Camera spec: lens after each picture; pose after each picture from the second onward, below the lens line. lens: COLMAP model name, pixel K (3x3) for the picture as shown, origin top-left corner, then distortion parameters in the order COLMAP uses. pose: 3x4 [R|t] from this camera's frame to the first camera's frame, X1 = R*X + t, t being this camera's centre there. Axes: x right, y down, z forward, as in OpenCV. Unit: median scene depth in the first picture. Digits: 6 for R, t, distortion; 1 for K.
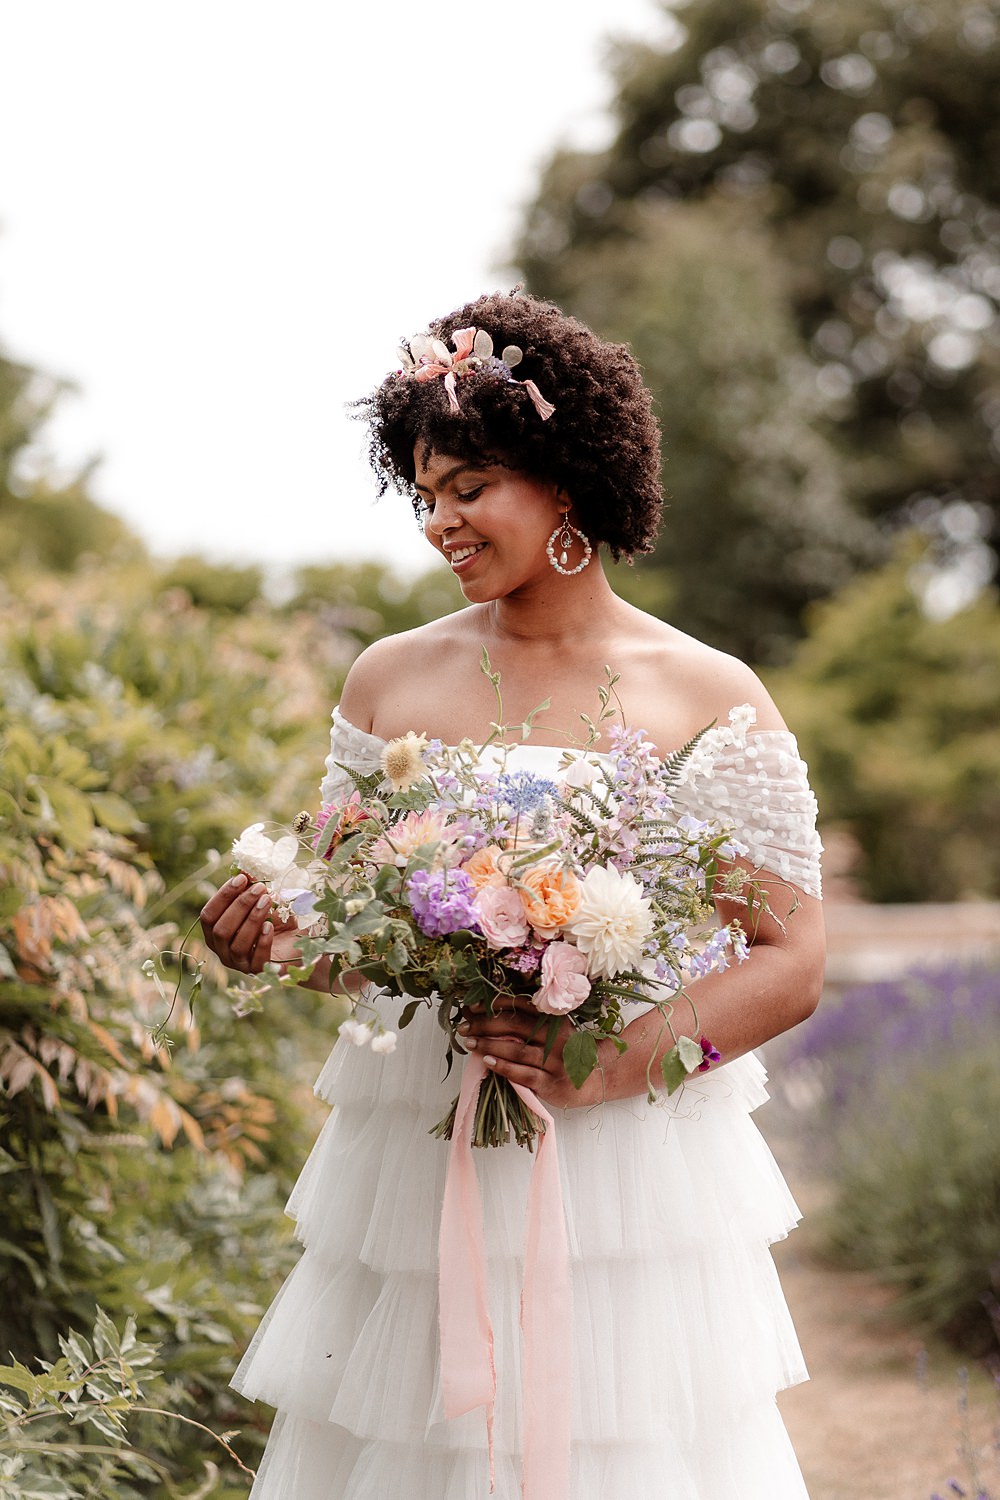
lens RADIAL K [[3820.1, 0, 500.8], [0, 3820.1, 748.4], [0, 0, 1]] dist [0.019015, 0.000000]
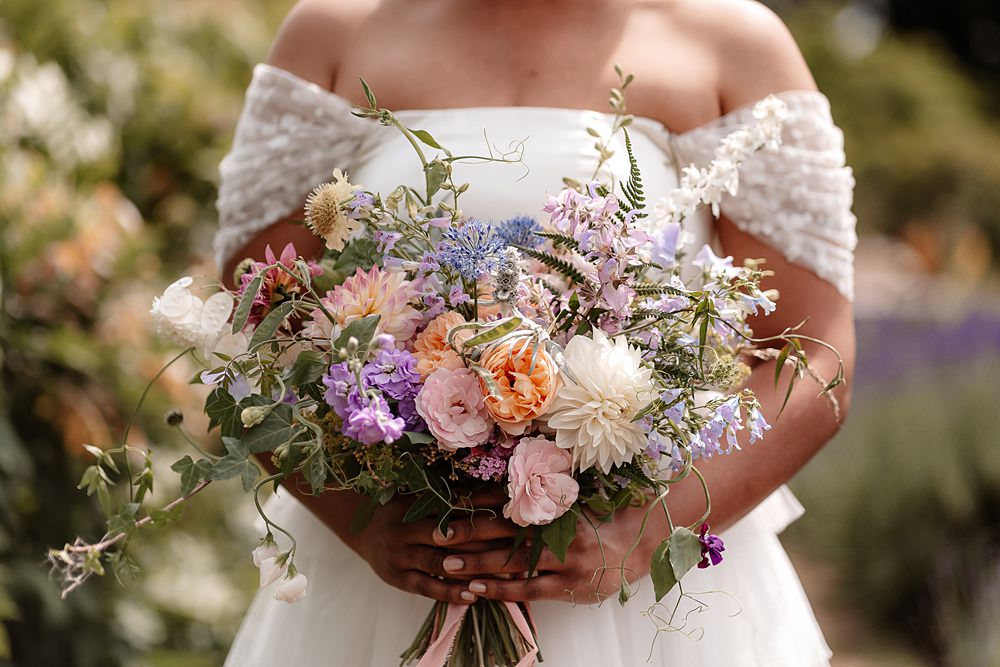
lens RADIAL K [[2546.7, 0, 499.7], [0, 2546.7, 332.6], [0, 0, 1]] dist [0.019015, 0.000000]
pose [[0.997734, -0.037447, -0.055905, 0.037129], [0.042629, 0.994605, 0.094574, -0.019319], [0.052062, -0.096743, 0.993947, 0.466310]]
